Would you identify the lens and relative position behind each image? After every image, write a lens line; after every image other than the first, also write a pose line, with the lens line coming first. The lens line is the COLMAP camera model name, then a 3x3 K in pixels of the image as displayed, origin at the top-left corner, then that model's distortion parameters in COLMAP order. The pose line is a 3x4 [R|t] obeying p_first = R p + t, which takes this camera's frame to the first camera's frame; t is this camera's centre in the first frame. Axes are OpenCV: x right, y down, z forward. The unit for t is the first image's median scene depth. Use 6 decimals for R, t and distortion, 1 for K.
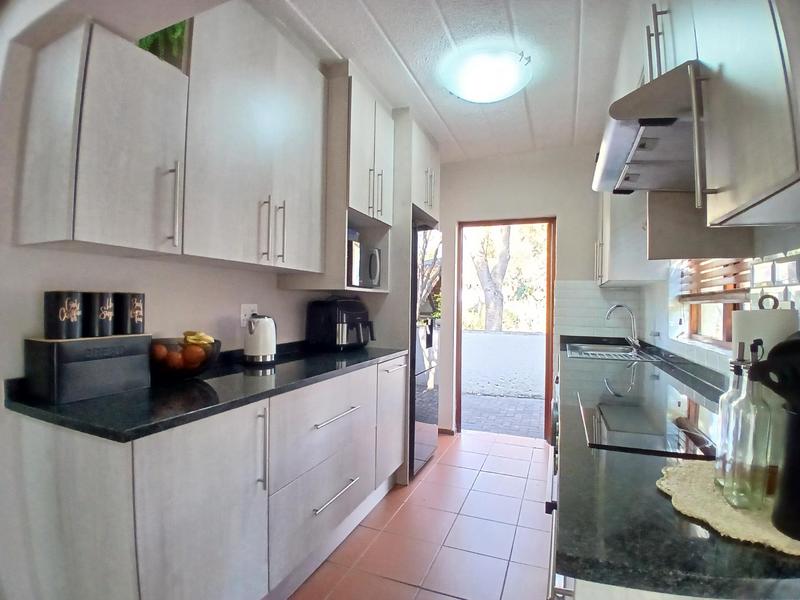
lens RADIAL K [[402.1, 0, 400.0], [0, 402.1, 300.0], [0, 0, 1]] dist [0.069926, -0.093889]
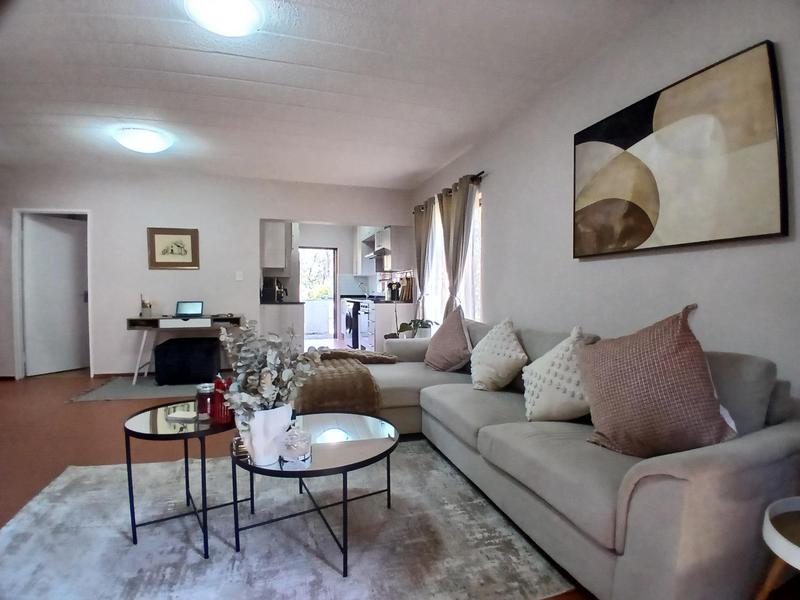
lens RADIAL K [[403.1, 0, 403.9], [0, 403.1, 302.6], [0, 0, 1]] dist [-0.005292, -0.036200]
pose [[0.774092, -0.031514, 0.632289, -1.327728], [0.003479, 0.998957, 0.045529, 0.026644], [-0.633064, -0.033044, 0.773394, -1.794880]]
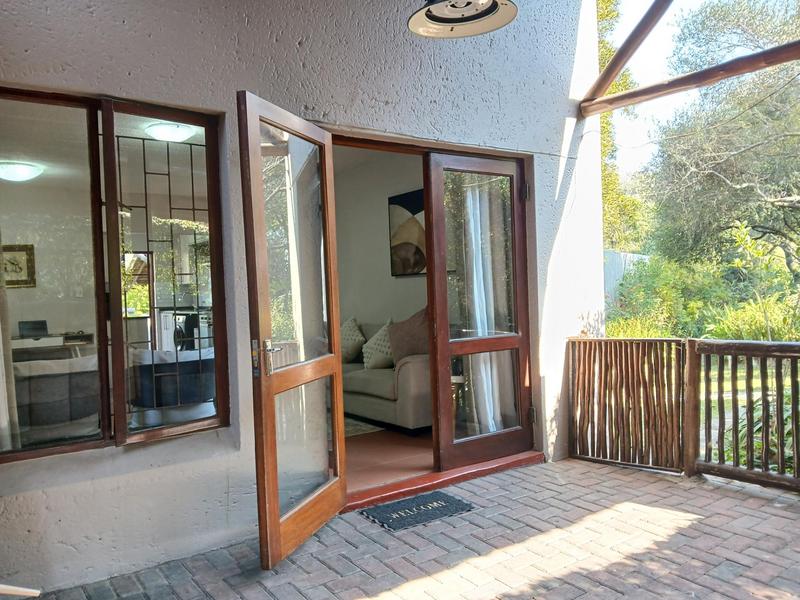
lens RADIAL K [[626.5, 0, 400.0], [0, 626.5, 300.0], [0, 0, 1]] dist [0.100518, 0.000473]
pose [[0.538260, -0.050012, 0.841293, -2.522739], [0.037619, 0.998669, 0.035298, -0.034838], [-0.841939, 0.012649, 0.539425, -2.717585]]
